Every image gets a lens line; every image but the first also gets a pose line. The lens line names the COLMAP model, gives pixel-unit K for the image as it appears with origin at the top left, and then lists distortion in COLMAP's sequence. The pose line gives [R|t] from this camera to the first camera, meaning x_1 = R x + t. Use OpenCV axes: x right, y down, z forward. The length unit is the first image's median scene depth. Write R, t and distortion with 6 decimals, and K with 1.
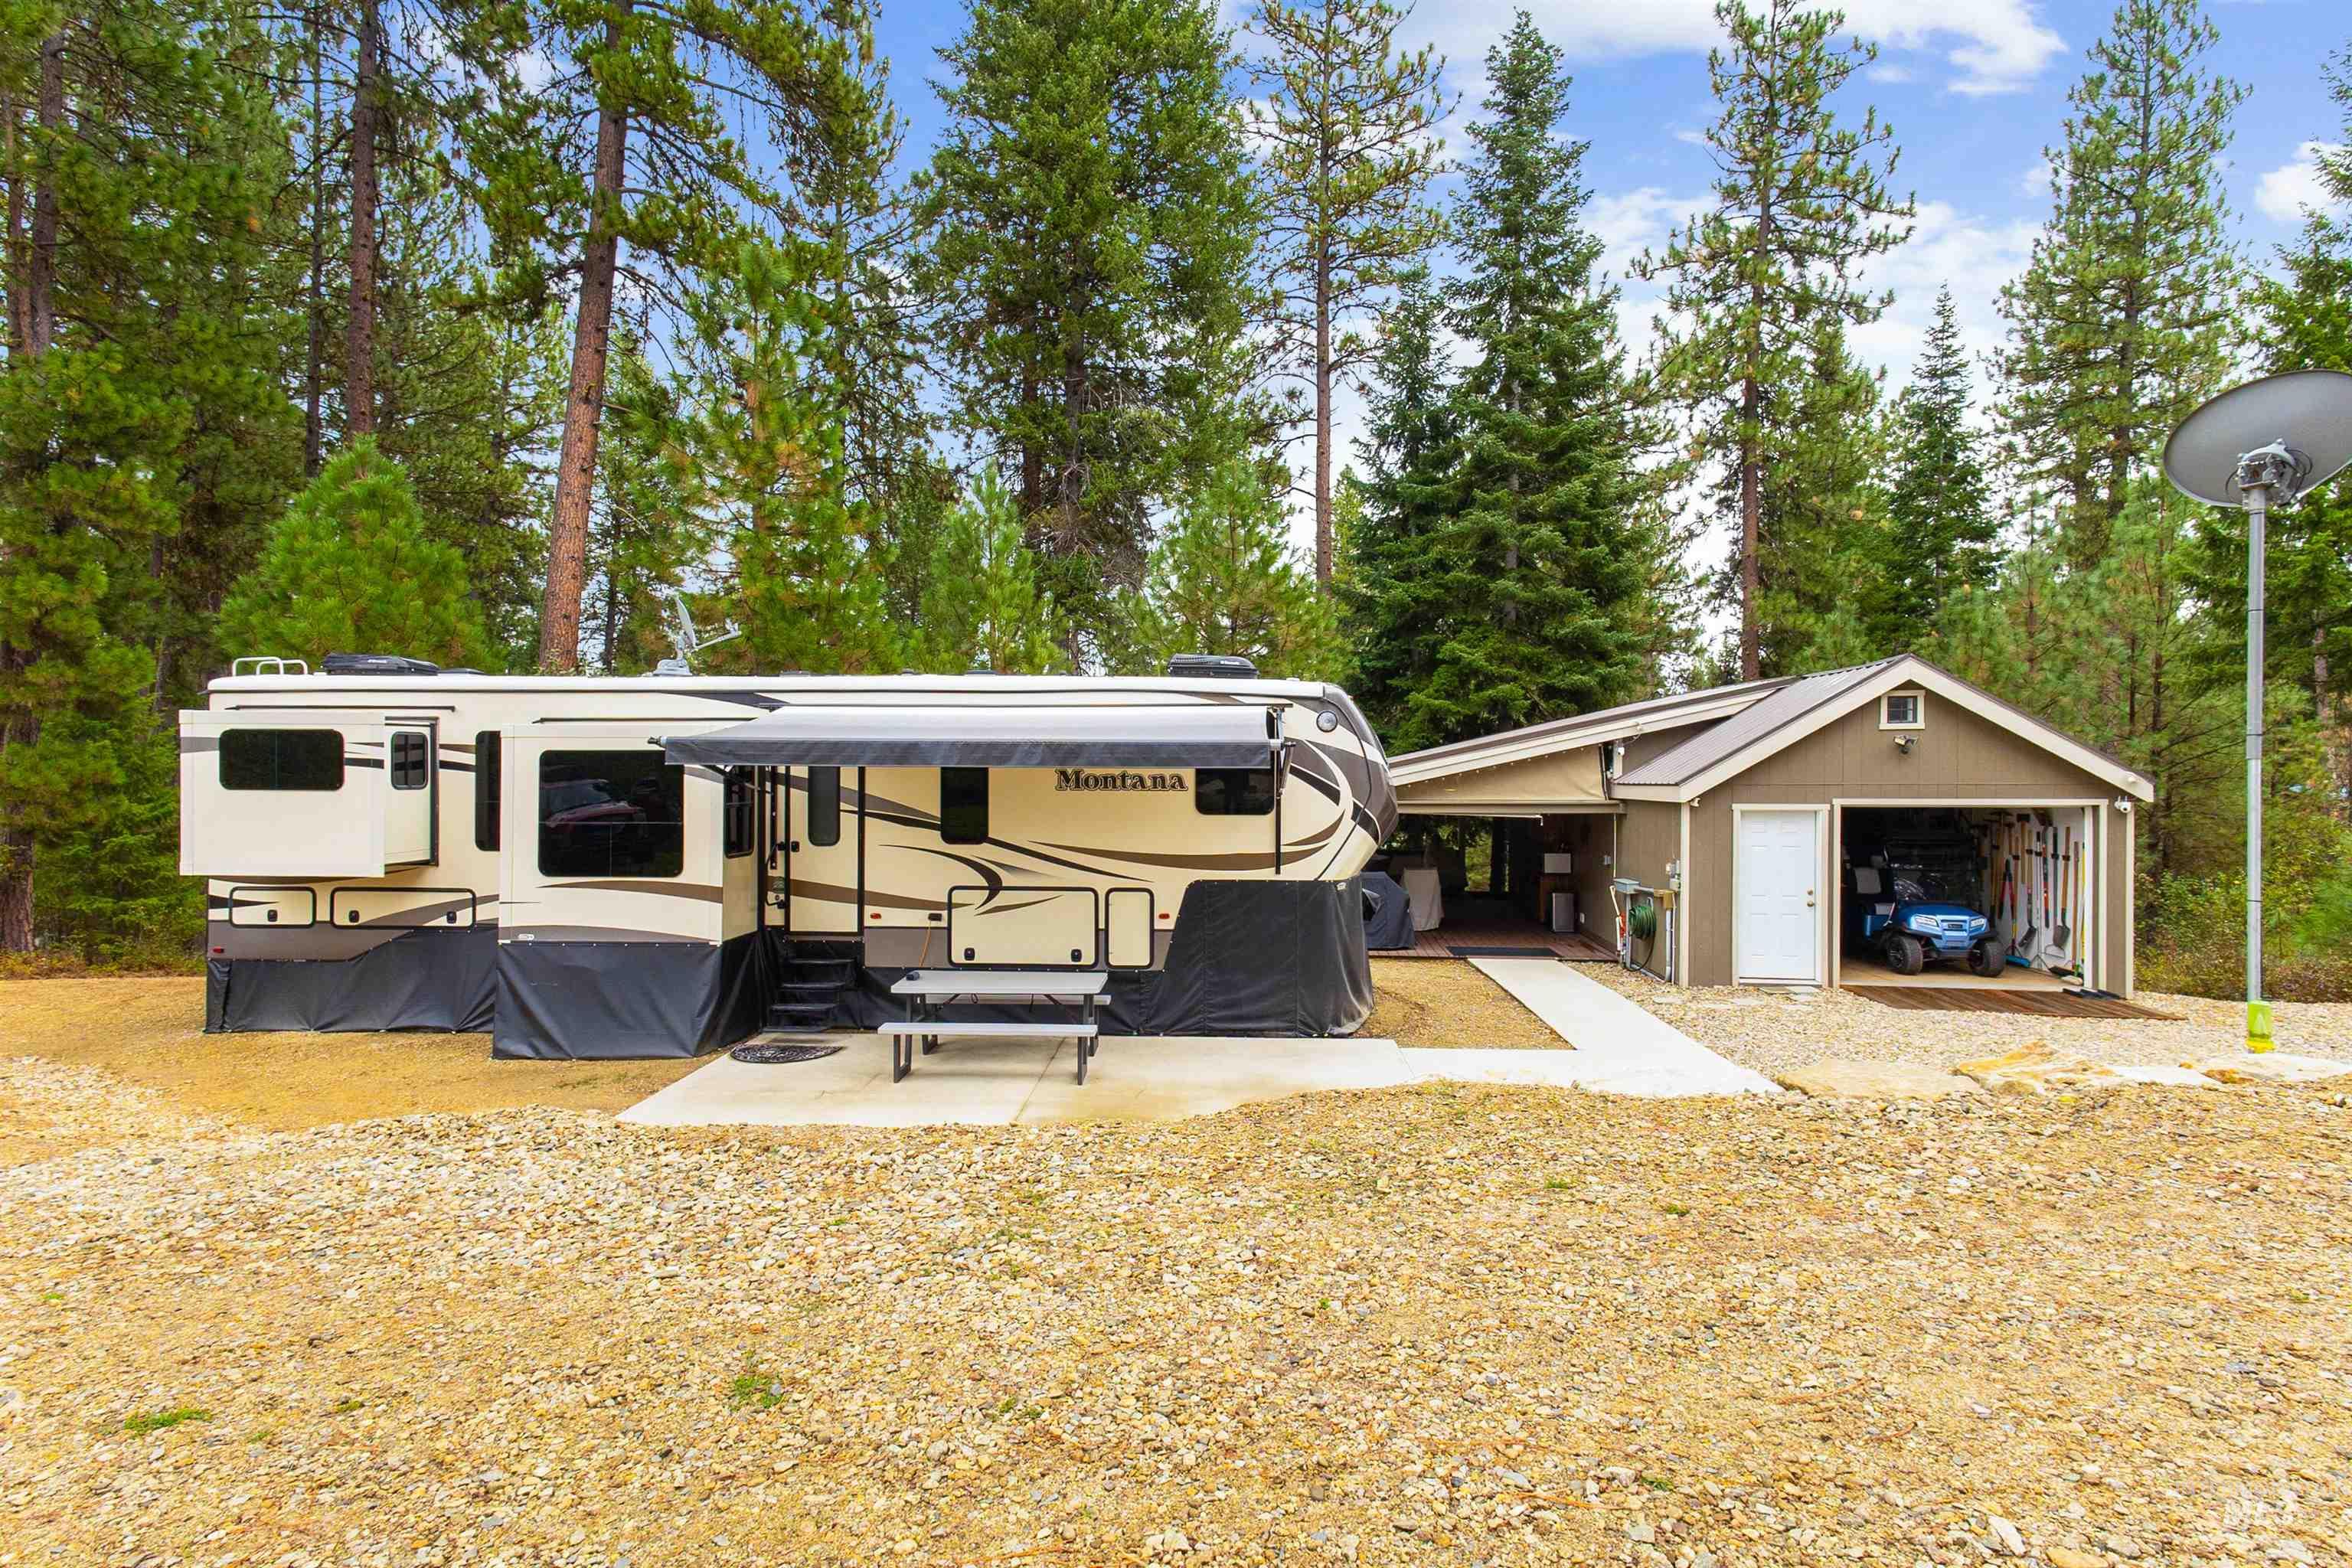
lens RADIAL K [[1107.7, 0, 1176.0], [0, 1107.7, 784.0], [0, 0, 1]] dist [0.018866, -0.007188]
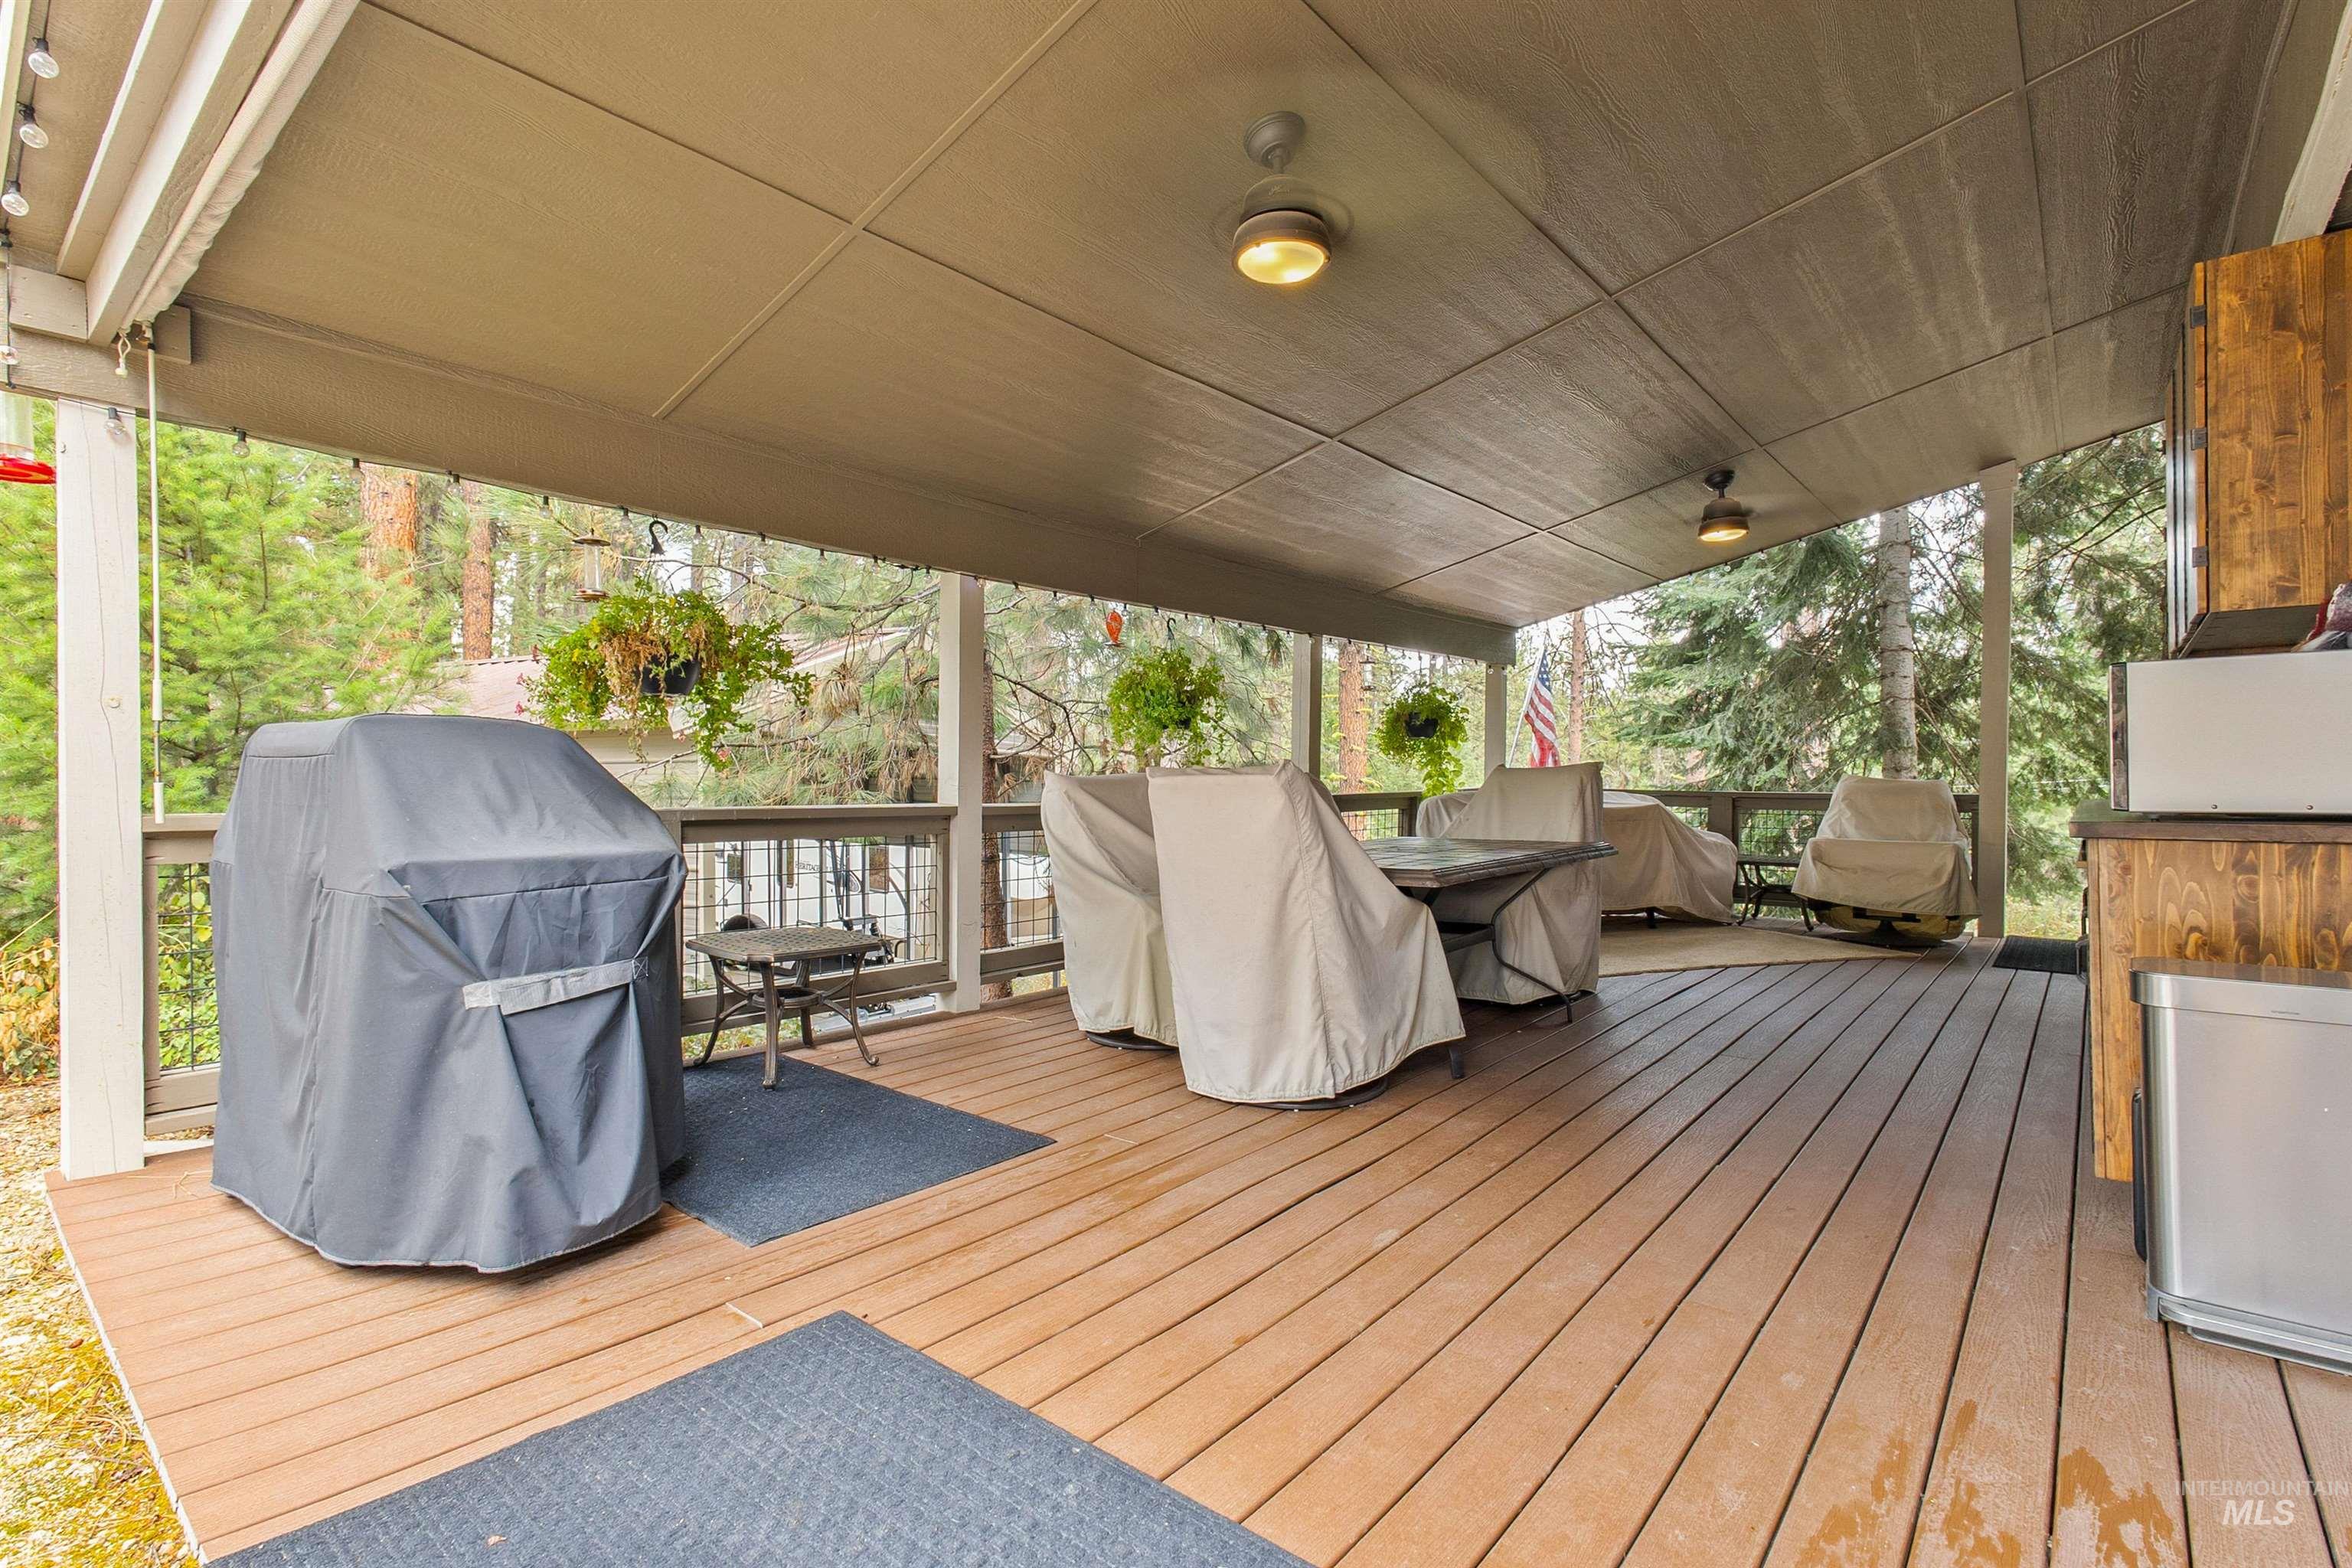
lens RADIAL K [[1107.7, 0, 1176.0], [0, 1107.7, 784.0], [0, 0, 1]] dist [0.018866, -0.007188]
pose [[0.829422, 0.002358, -0.558617, 0.341238], [-0.006732, 0.999961, -0.005775, 0.085232], [0.558581, 0.008551, 0.829406, 0.898605]]
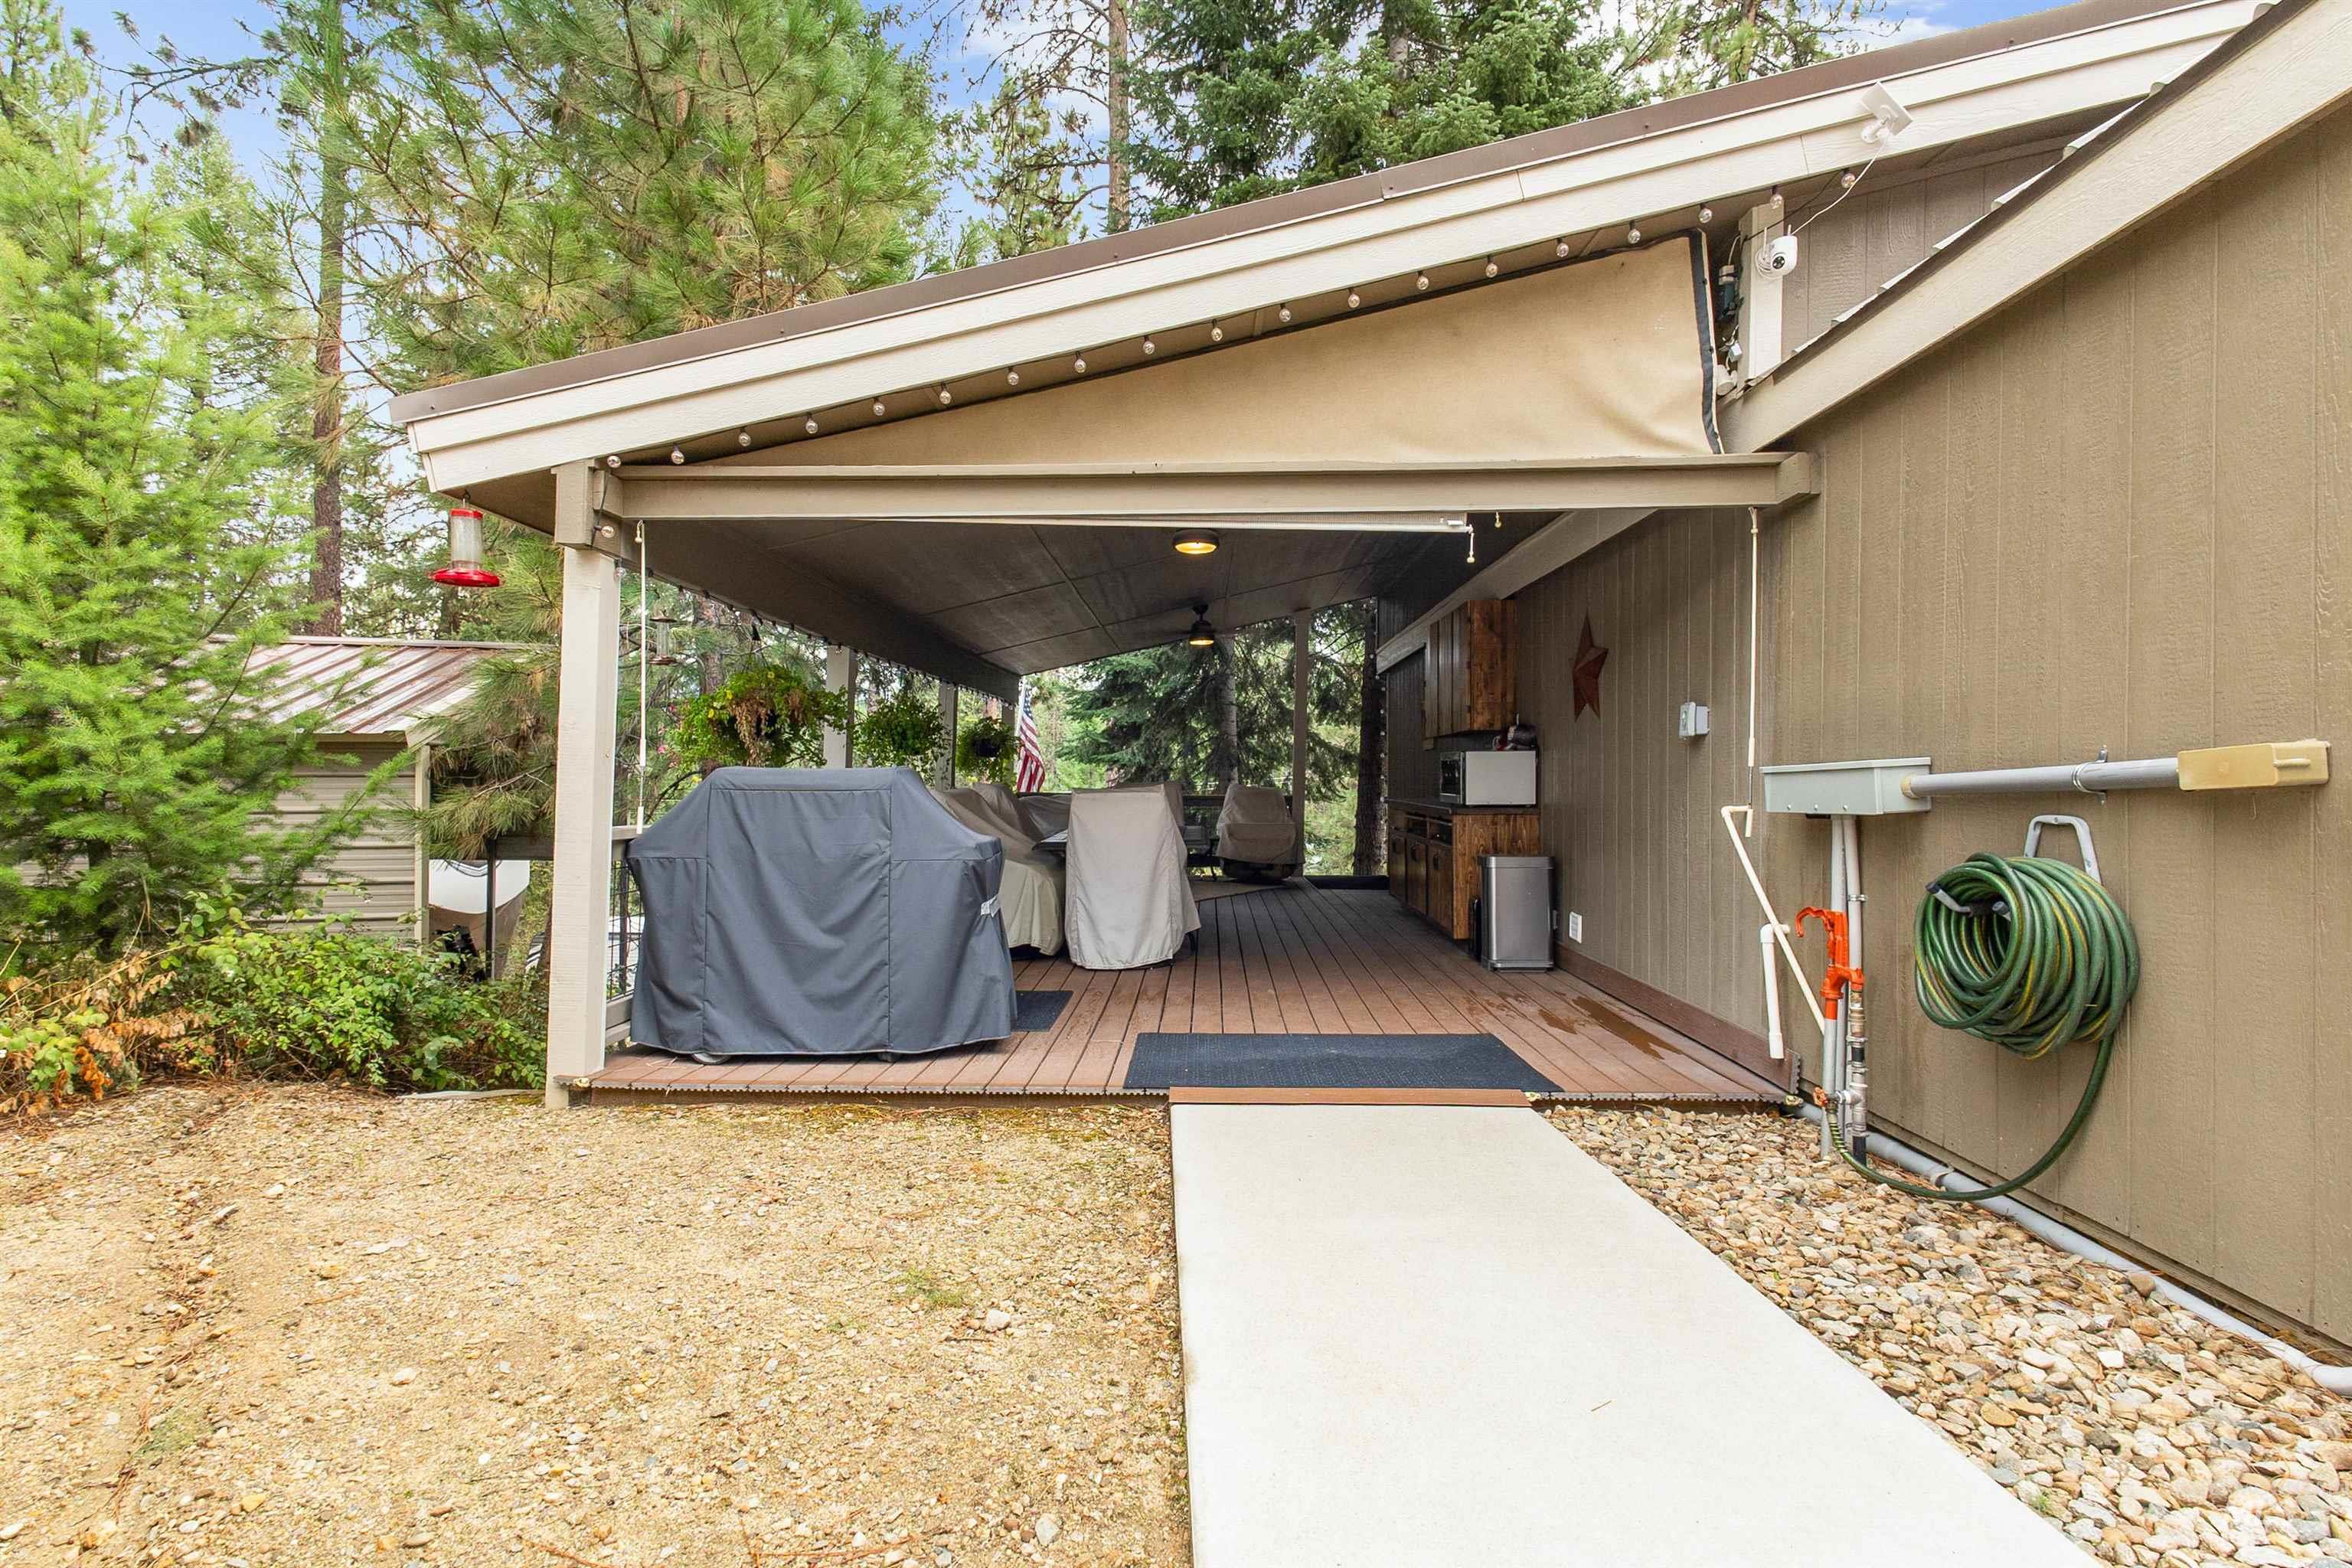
lens RADIAL K [[1107.7, 0, 1176.0], [0, 1107.7, 784.0], [0, 0, 1]] dist [0.018866, -0.007188]
pose [[0.996807, -0.001160, 0.079846, 0.226374], [0.001890, 0.999957, -0.009067, 0.083638], [-0.079833, 0.009189, 0.996766, 0.702657]]
